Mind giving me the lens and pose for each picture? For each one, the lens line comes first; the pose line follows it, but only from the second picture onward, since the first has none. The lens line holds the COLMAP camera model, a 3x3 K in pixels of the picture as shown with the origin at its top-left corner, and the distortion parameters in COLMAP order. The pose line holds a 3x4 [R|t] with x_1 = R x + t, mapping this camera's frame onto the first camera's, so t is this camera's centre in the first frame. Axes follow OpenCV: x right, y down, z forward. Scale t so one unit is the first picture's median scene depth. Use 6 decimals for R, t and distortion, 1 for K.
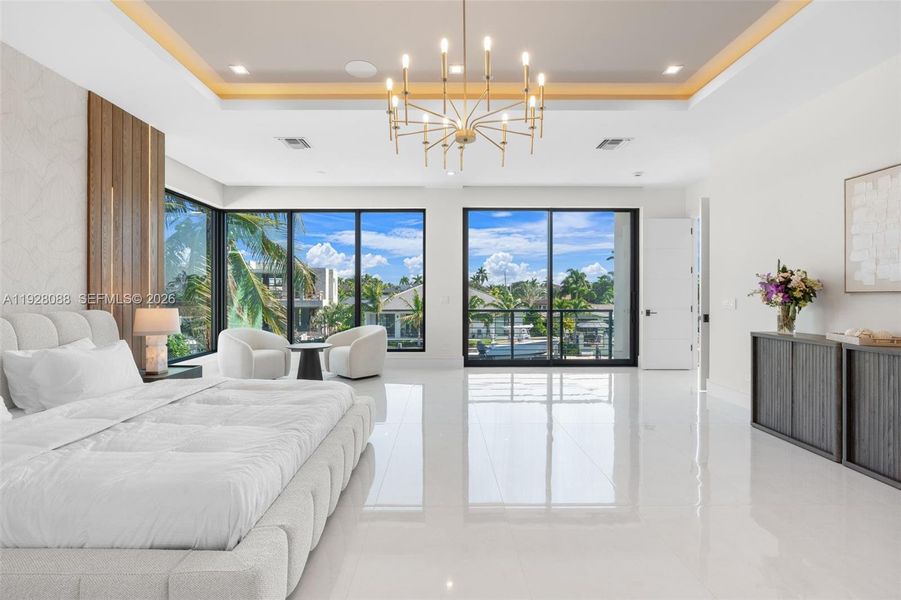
lens RADIAL K [[402.6, 0, 453.6], [0, 402.6, 295.9], [0, 0, 1]] dist [-0.005913, 0.000355]
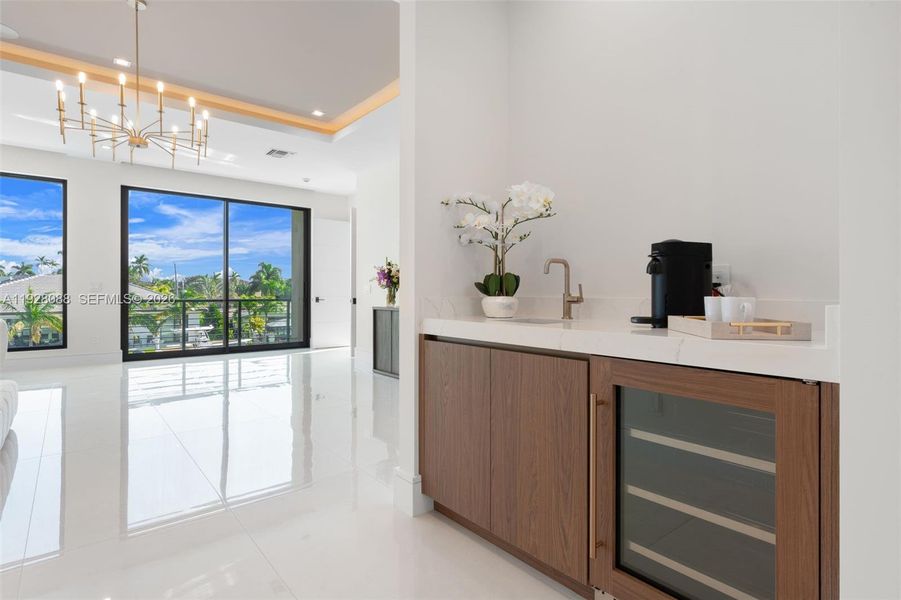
lens RADIAL K [[459.9, 0, 448.8], [0, 459.9, 295.4], [0, 0, 1]] dist [0.002101, -0.001091]
pose [[0.787766, -0.001222, 0.615974, -0.043555], [0.000728, 0.999999, 0.001053, 0.034732], [-0.615975, -0.000382, 0.787766, -0.338462]]
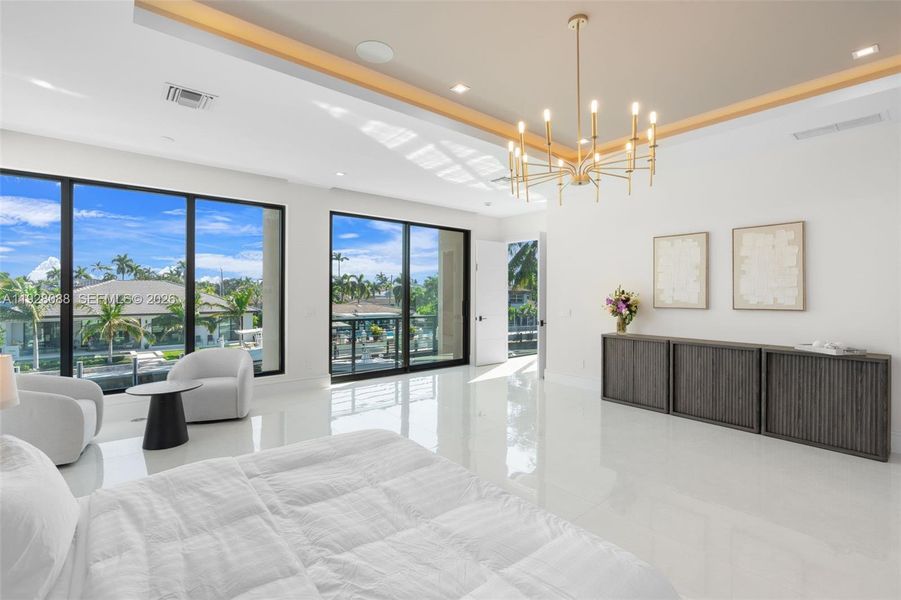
lens RADIAL K [[402.6, 0, 431.8], [0, 402.6, 292.7], [0, 0, 1]] dist [-0.005913, 0.000355]
pose [[0.783419, -0.001401, 0.621492, -0.455753], [0.000959, 0.999999, 0.001046, -0.044165], [-0.621493, -0.000223, 0.783420, 0.180408]]
